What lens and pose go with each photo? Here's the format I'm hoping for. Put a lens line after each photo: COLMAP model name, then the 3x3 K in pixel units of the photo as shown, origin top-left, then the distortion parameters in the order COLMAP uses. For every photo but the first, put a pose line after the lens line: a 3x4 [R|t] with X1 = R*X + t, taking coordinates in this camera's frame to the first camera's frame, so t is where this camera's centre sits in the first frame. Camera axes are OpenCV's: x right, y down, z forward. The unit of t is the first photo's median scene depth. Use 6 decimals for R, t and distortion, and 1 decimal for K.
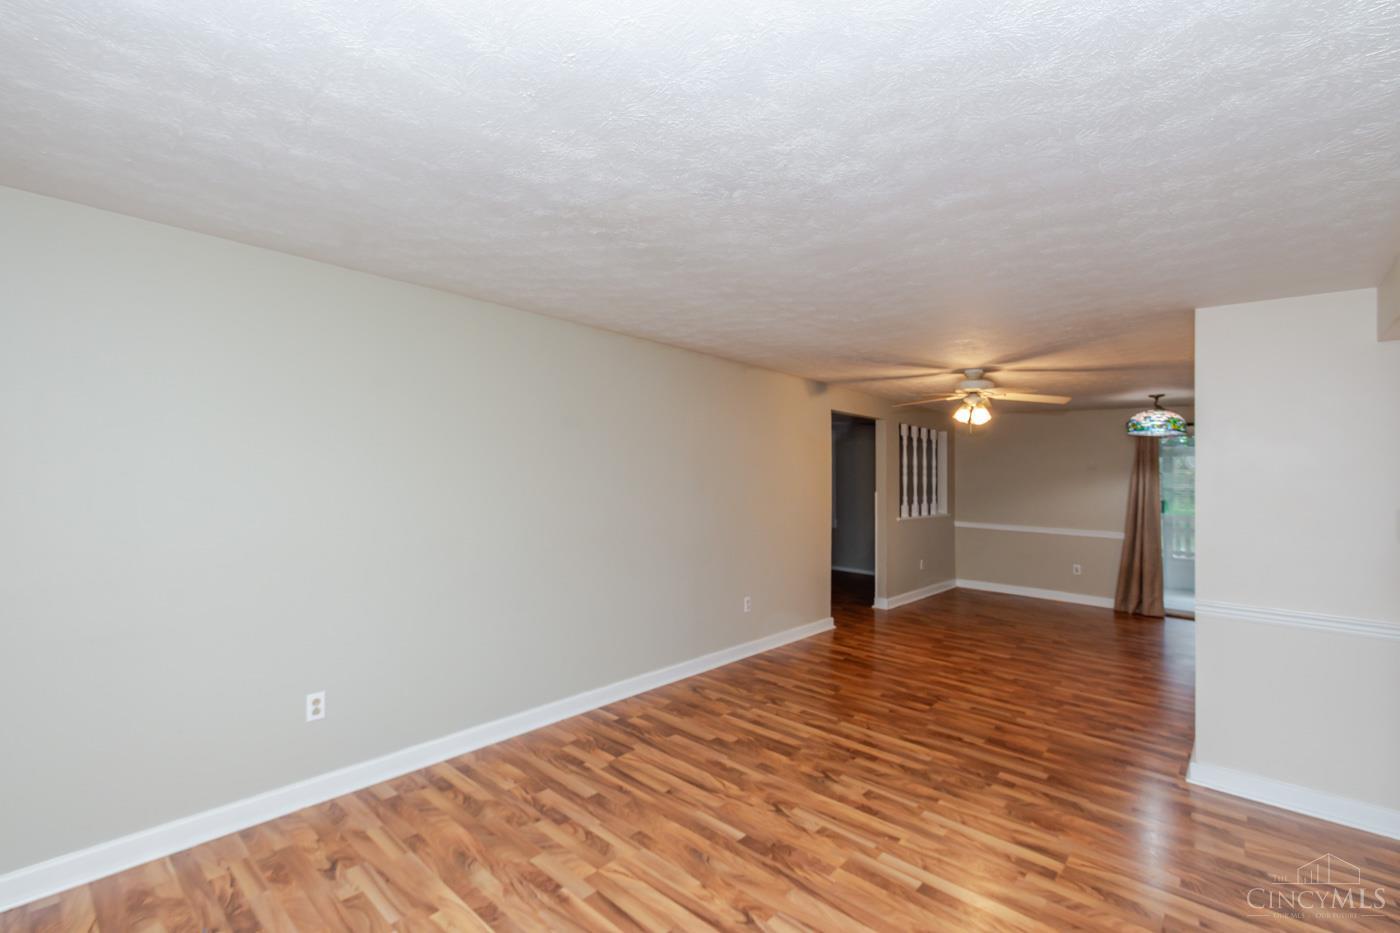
lens RADIAL K [[623.6, 0, 687.2], [0, 623.6, 461.2], [0, 0, 1]] dist [0.004237, -0.000914]
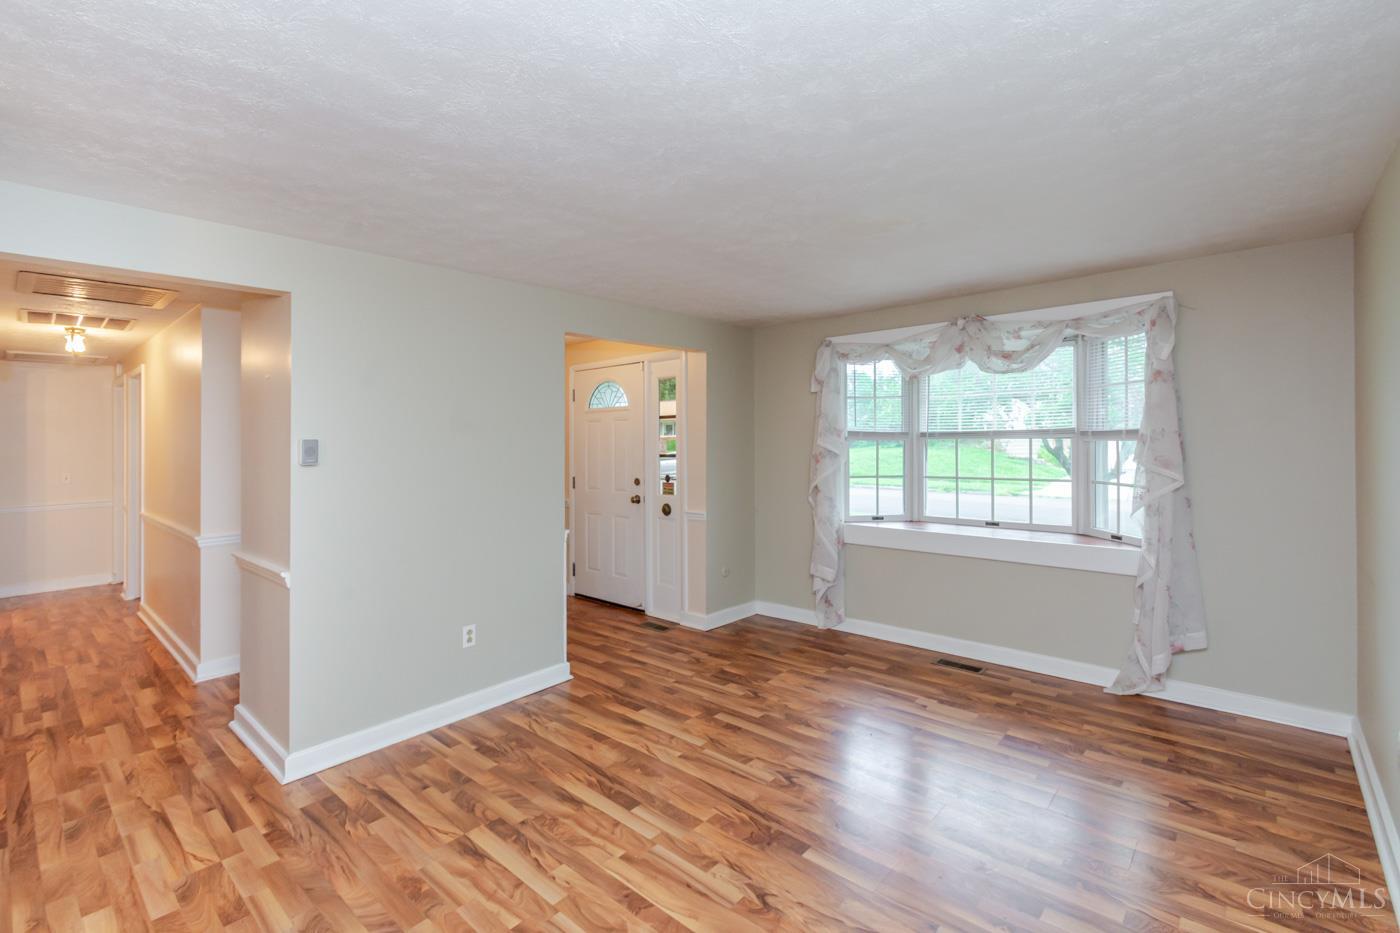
lens RADIAL K [[630.3, 0, 683.0], [0, 630.3, 450.7], [0, 0, 1]] dist [0.001960, 0.000095]
pose [[-0.999966, -0.007556, 0.003237, 0.180593], [-0.007557, 0.999971, -0.000305, 0.036880], [-0.003235, -0.000329, -0.999995, 1.306841]]
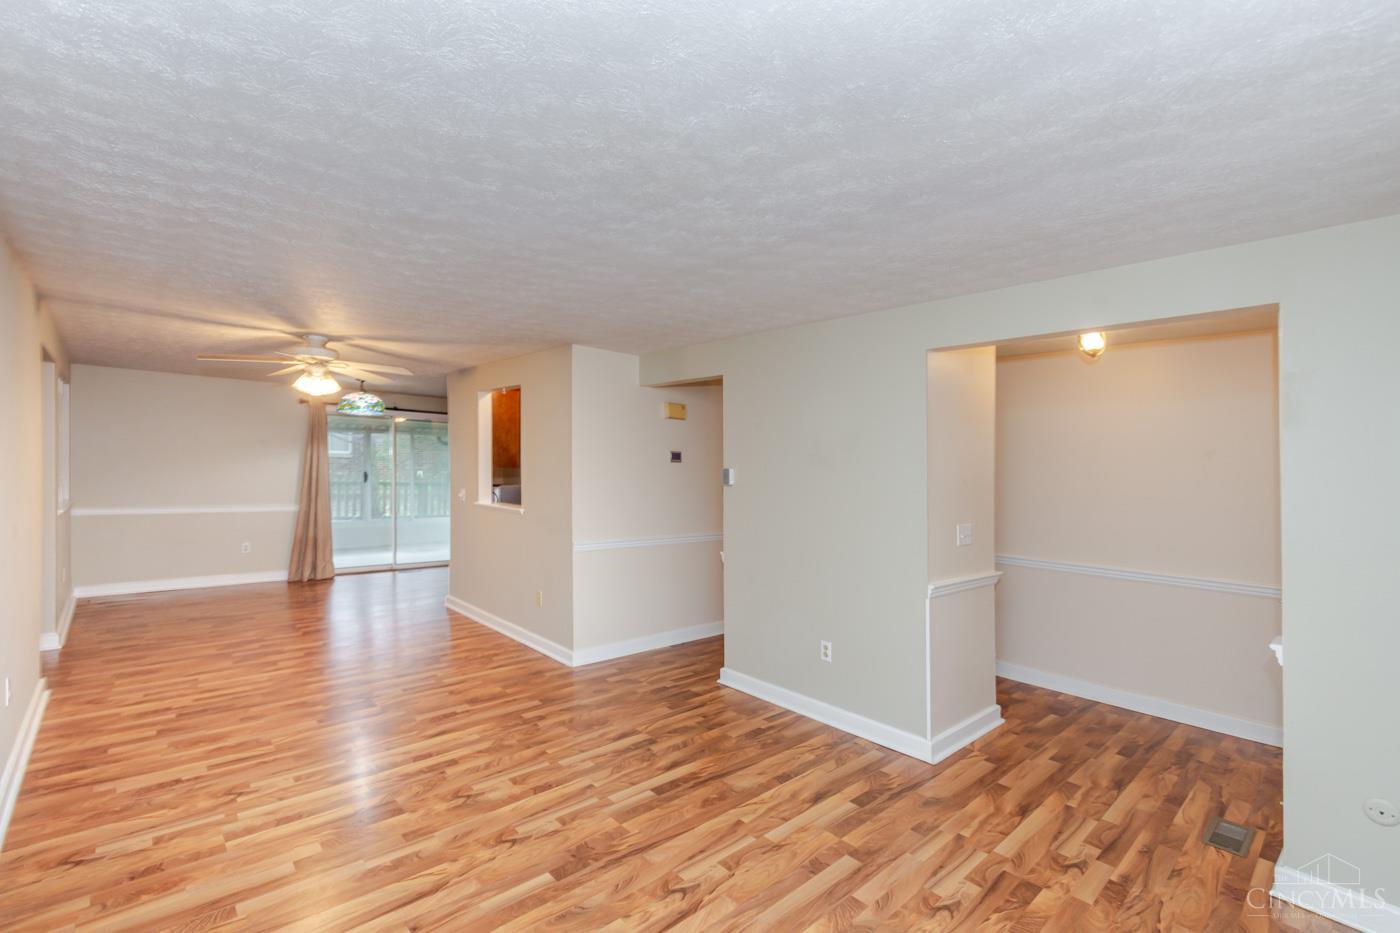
lens RADIAL K [[623.6, 0, 687.2], [0, 623.6, 461.2], [0, 0, 1]] dist [0.004237, -0.000914]
pose [[0.096226, -0.011499, 0.995293, -0.536301], [-0.043379, 0.998935, 0.015735, -0.003887], [-0.994414, -0.044689, 0.095625, 0.525426]]
